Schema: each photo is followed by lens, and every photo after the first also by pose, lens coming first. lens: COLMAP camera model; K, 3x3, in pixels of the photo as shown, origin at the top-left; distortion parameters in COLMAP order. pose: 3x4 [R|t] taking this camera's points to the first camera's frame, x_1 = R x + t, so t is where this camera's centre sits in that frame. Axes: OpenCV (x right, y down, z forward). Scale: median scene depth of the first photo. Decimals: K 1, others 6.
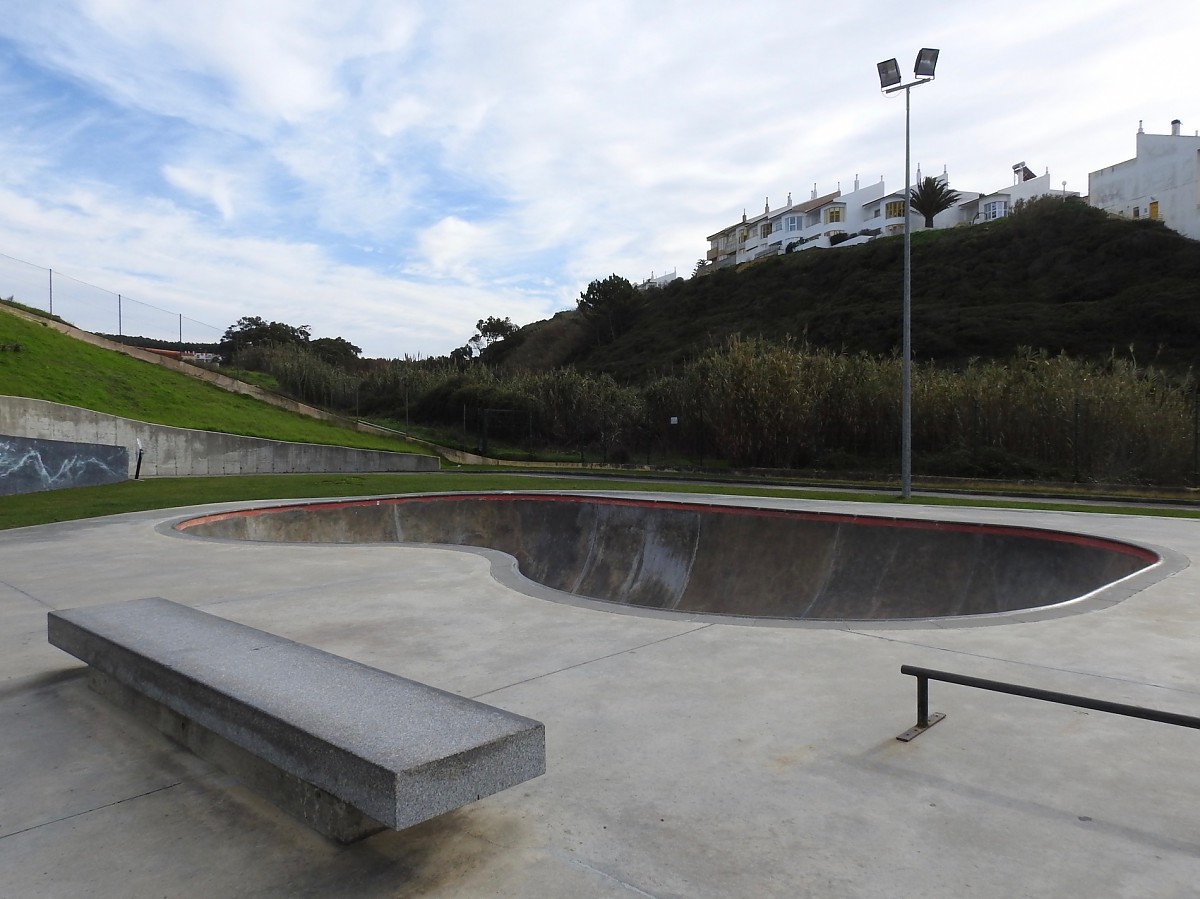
lens RADIAL K [[878.0, 0, 600.9], [0, 878.0, 448.1], [0, 0, 1]] dist [0.004002, -0.000043]
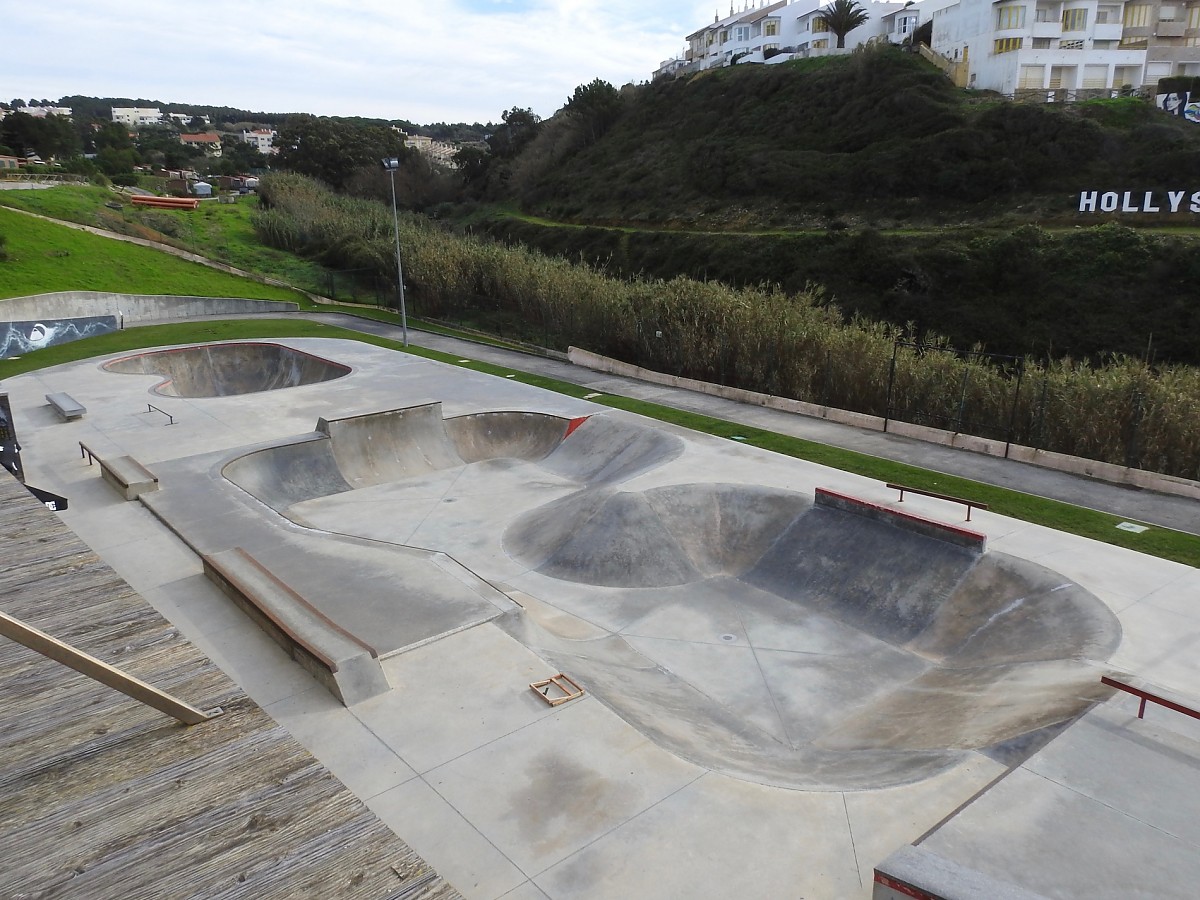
lens RADIAL K [[878.0, 0, 599.2], [0, 878.0, 450.5], [0, 0, 1]] dist [0.004002, -0.000043]
pose [[0.993732, 0.017210, -0.110457, 0.191175], [0.012419, 0.964967, 0.262079, -0.049078], [0.111097, -0.261808, 0.958704, -0.223301]]
